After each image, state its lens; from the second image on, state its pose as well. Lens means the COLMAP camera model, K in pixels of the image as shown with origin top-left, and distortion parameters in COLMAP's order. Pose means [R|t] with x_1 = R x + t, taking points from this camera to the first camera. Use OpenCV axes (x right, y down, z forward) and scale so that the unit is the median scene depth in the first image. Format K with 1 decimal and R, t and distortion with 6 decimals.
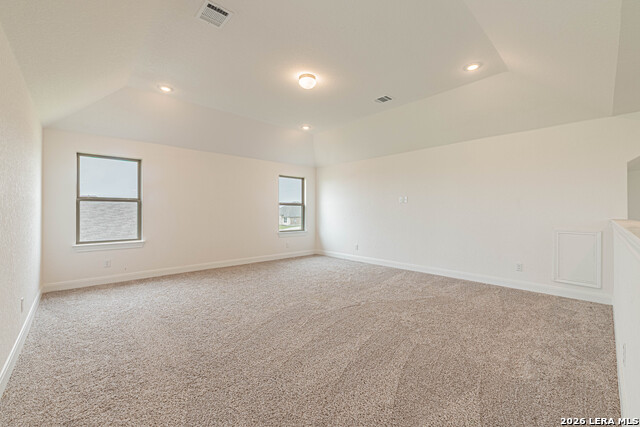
lens RADIAL K [[266.2, 0, 319.0], [0, 266.2, 213.1], [0, 0, 1]] dist [-0.007941, -0.001183]
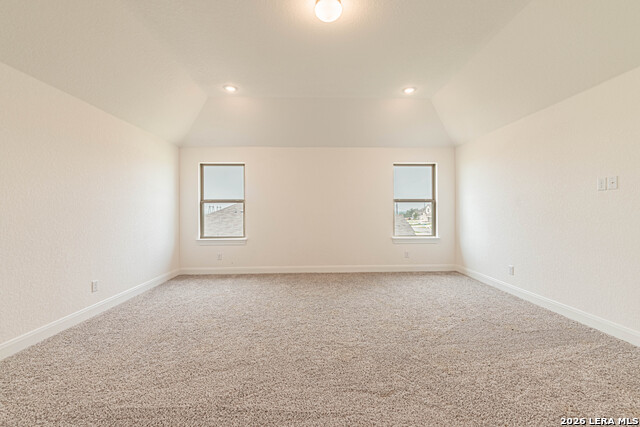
lens RADIAL K [[266.2, 0, 321.1], [0, 266.2, 210.0], [0, 0, 1]] dist [-0.007941, -0.001183]
pose [[0.760573, -0.007996, -0.649203, 0.253092], [0.001802, 0.999946, -0.010204, -0.000153], [0.649250, 0.006591, 0.760547, 0.352683]]
